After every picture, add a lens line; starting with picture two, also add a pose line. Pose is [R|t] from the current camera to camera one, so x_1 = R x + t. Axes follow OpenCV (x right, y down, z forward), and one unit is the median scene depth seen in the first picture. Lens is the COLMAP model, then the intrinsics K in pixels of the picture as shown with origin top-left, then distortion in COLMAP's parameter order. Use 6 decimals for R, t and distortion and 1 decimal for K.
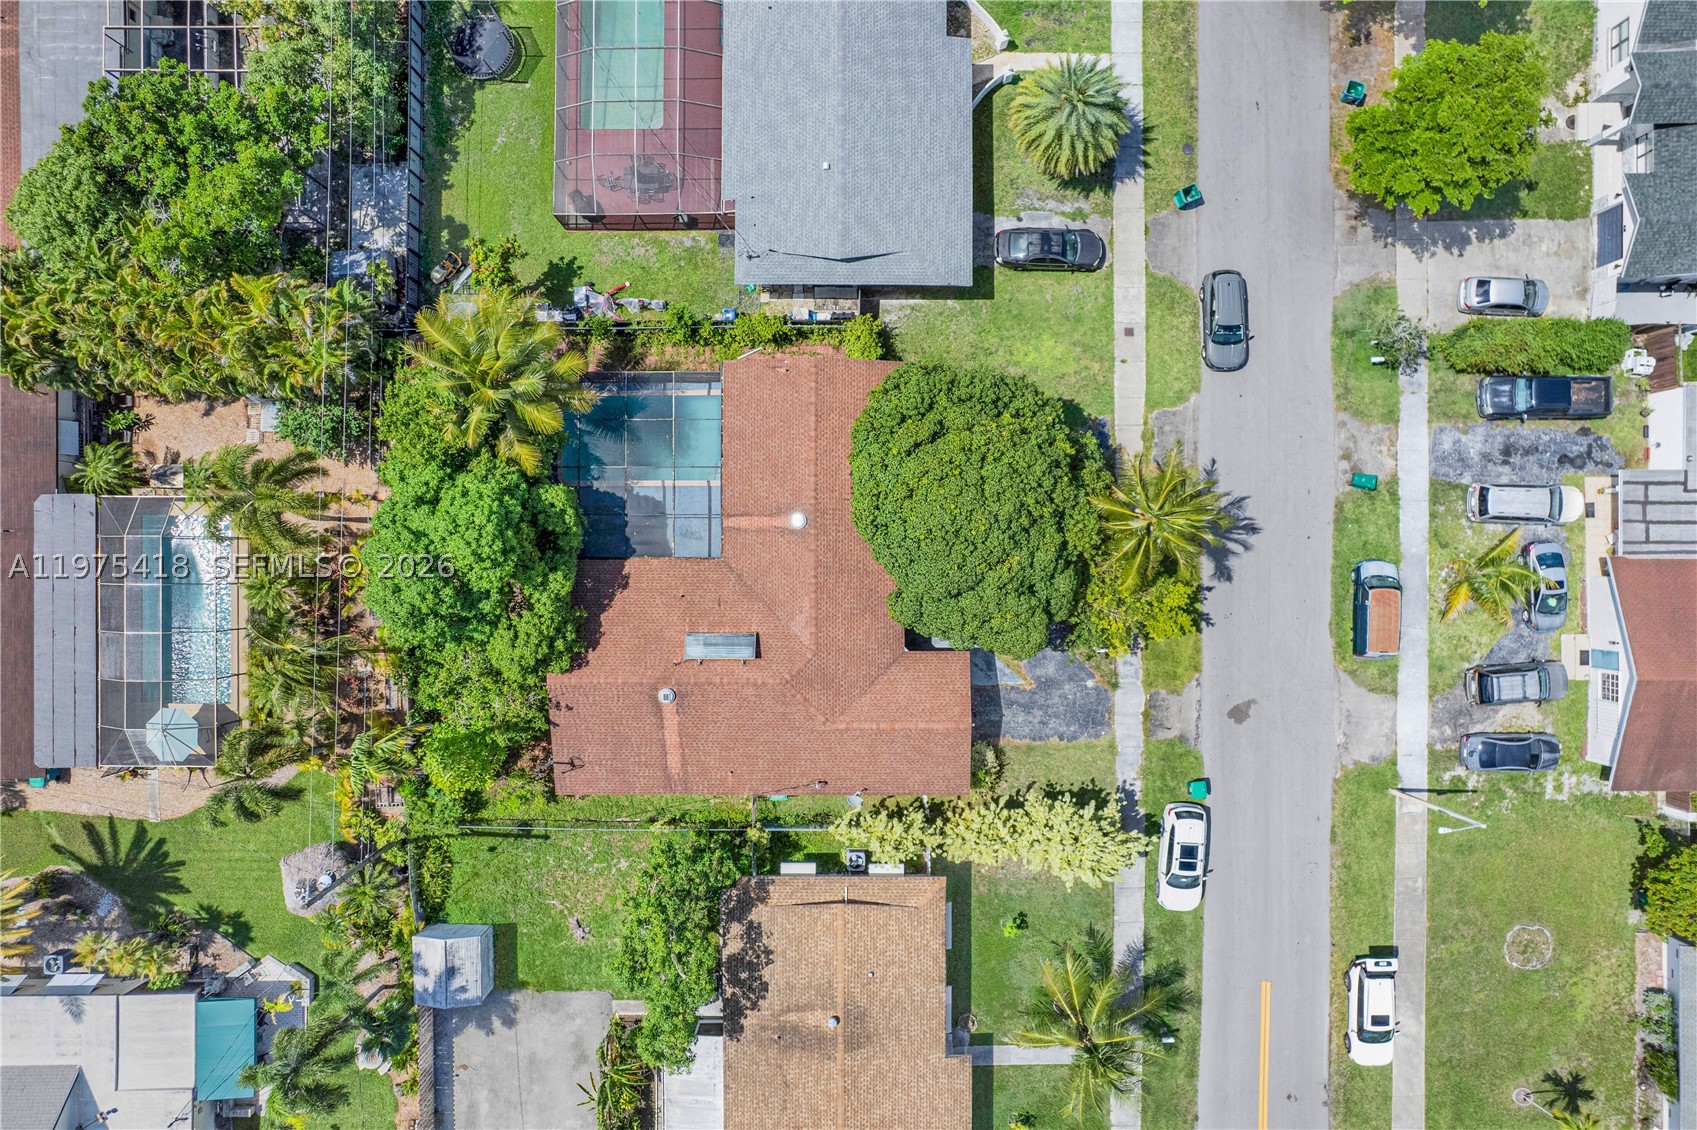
lens RADIAL K [[1143.3, 0, 844.4], [0, 1143.3, 541.5], [0, 0, 1]] dist [-0.085070, 0.084769]
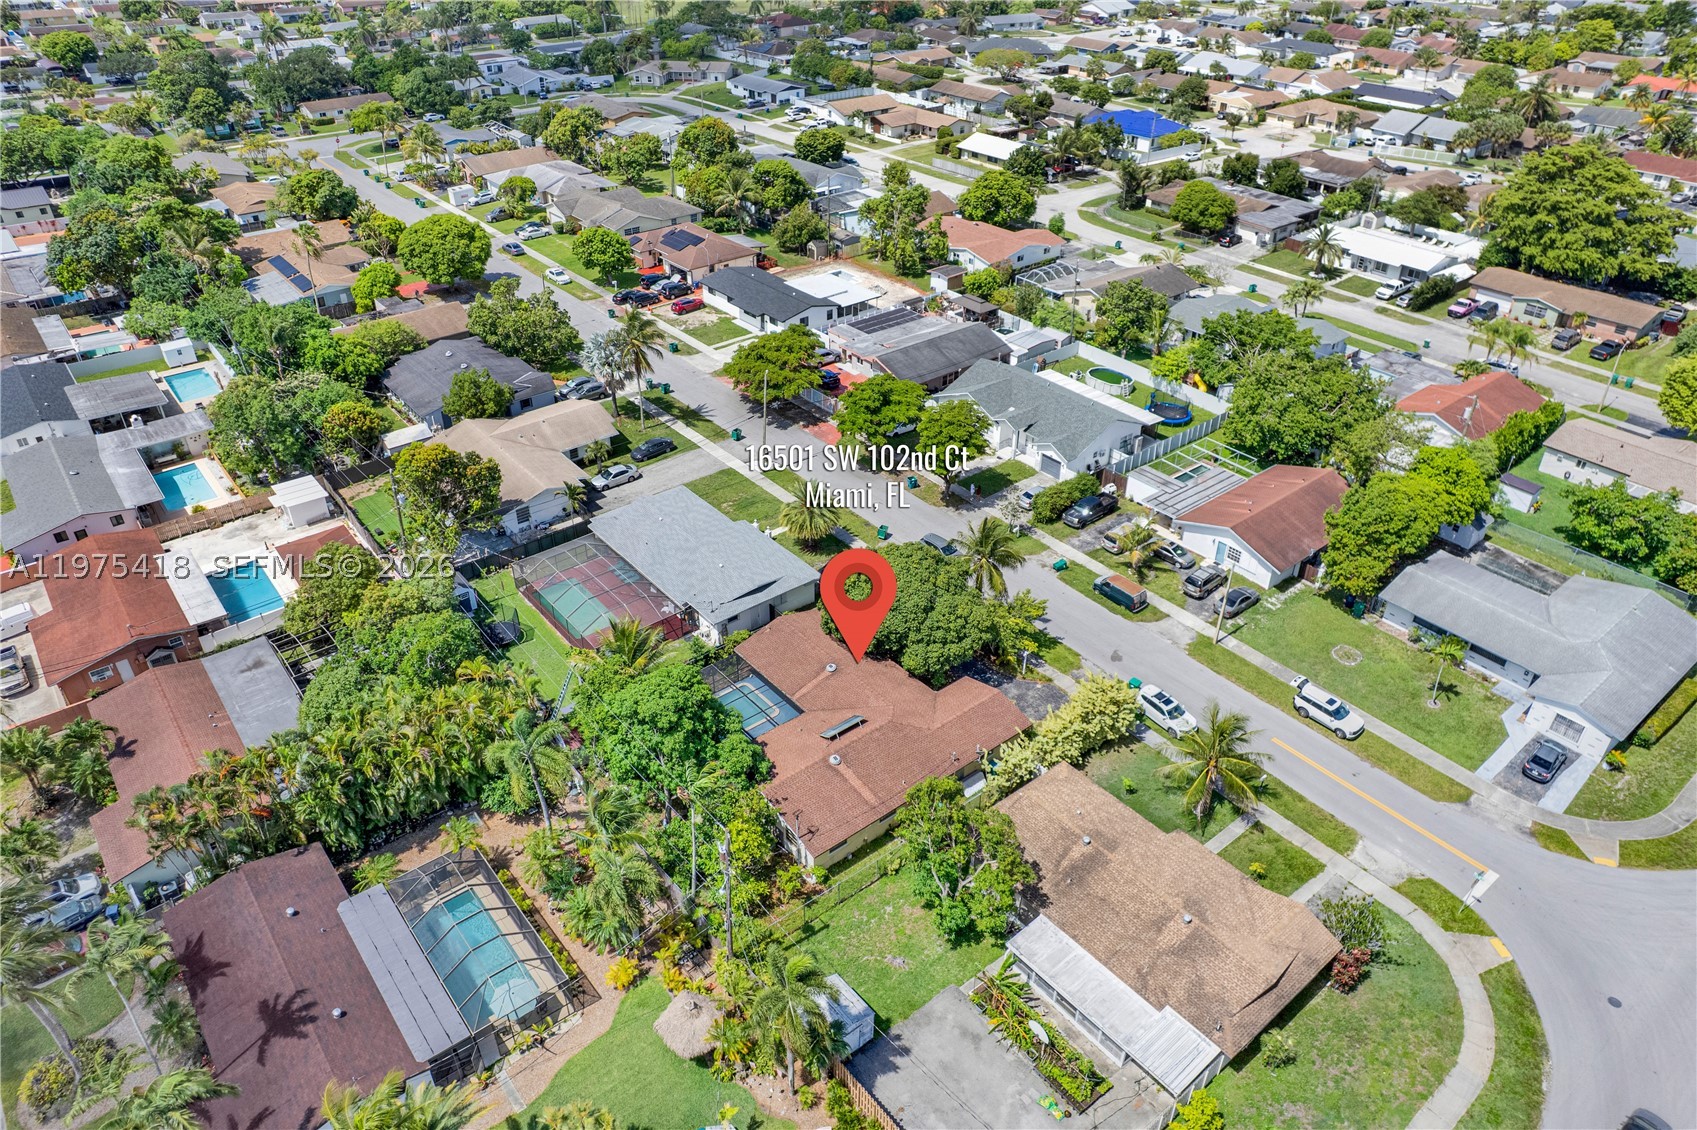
lens RADIAL K [[1143.3, 0, 844.4], [0, 1143.3, 541.5], [0, 0, 1]] dist [-0.085070, 0.084769]
pose [[0.773116, -0.346133, 0.531492, -0.752381], [0.634233, 0.413494, -0.653277, 0.894457], [0.006352, 0.842149, 0.539208, -0.014366]]
